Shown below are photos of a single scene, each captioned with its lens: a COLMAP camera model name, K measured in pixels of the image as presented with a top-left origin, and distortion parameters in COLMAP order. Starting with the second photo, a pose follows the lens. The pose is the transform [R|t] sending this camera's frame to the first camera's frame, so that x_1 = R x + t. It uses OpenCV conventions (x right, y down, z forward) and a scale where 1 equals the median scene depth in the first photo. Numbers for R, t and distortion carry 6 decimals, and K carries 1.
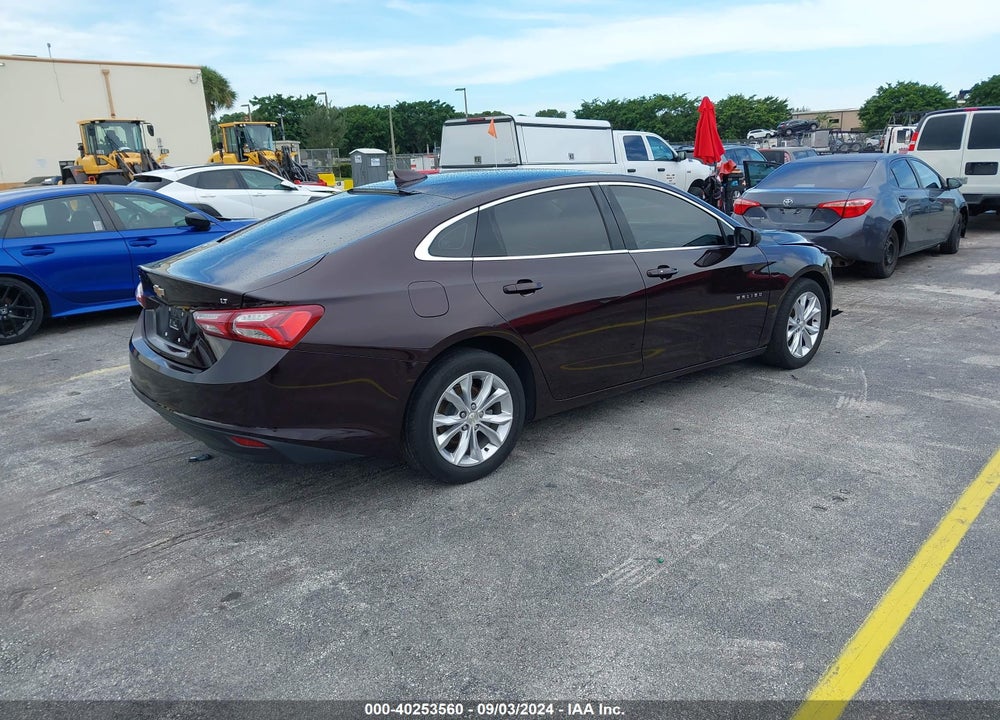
lens RADIAL K [[787.3, 0, 498.6], [0, 787.3, 358.6], [0, 0, 1]] dist [0.019710, -0.023254]
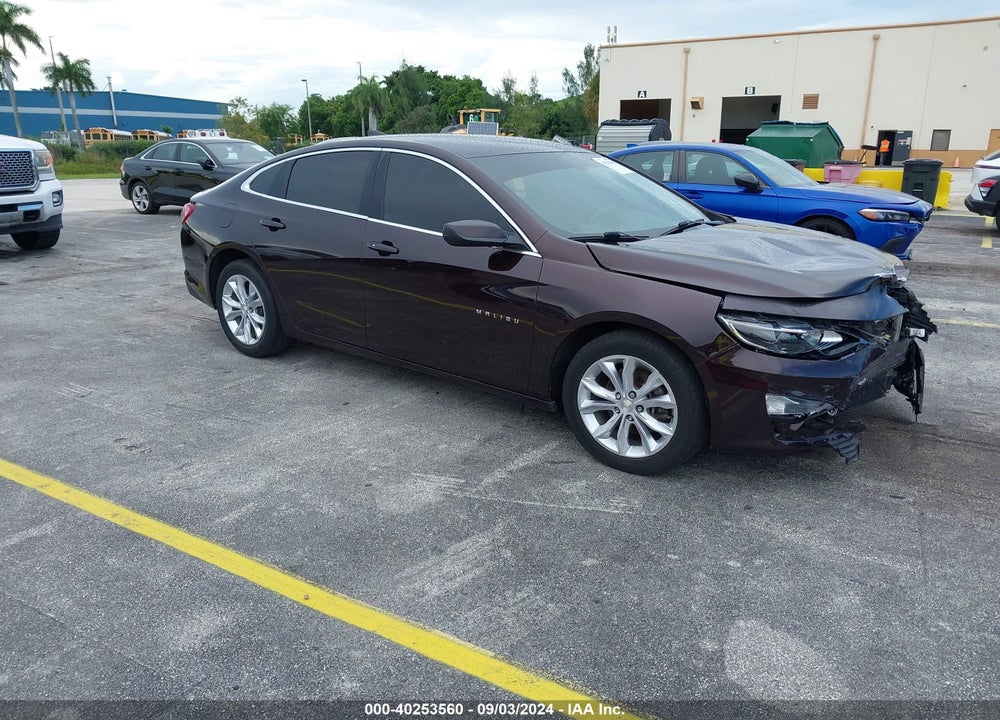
lens RADIAL K [[787.3, 0, 505.7], [0, 787.3, 367.9], [0, 0, 1]] dist [0.019710, -0.023254]
pose [[0.181950, 0.308956, -0.933510, 0.920263], [-0.255536, 0.931596, 0.258516, -0.203745], [0.949524, 0.191508, 0.248453, 0.736898]]
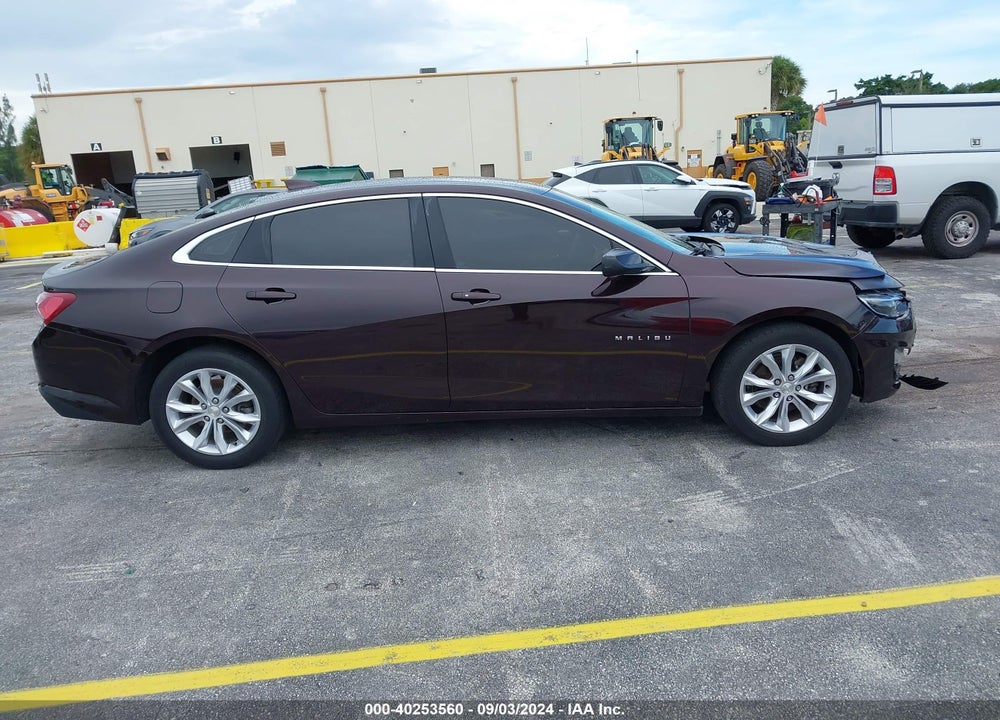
lens RADIAL K [[787.3, 0, 504.5], [0, 787.3, 364.3], [0, 0, 1]] dist [0.019710, -0.023254]
pose [[0.755080, 0.148970, -0.638484, 0.635256], [-0.135590, 0.988273, 0.070231, -0.079175], [0.641458, 0.033542, 0.766424, 0.276613]]
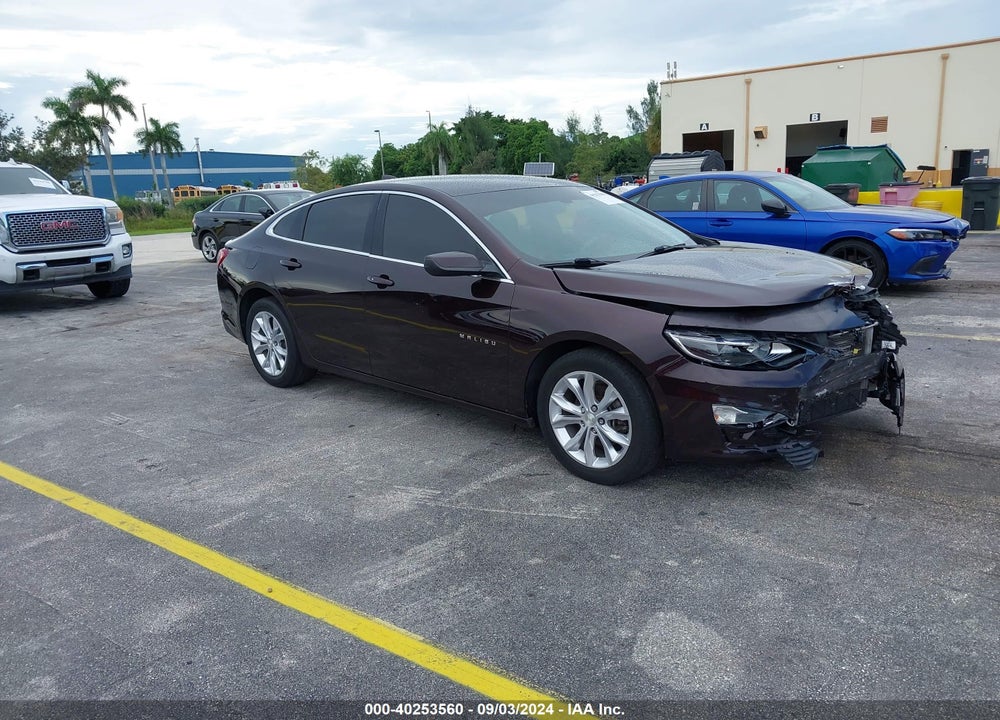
lens RADIAL K [[787.3, 0, 503.1], [0, 787.3, 362.3], [0, 0, 1]] dist [0.019710, -0.023254]
pose [[0.095699, 0.254502, -0.962326, 0.978934], [-0.210719, 0.950032, 0.230295, -0.220443], [0.972851, 0.180741, 0.144546, 0.810932]]
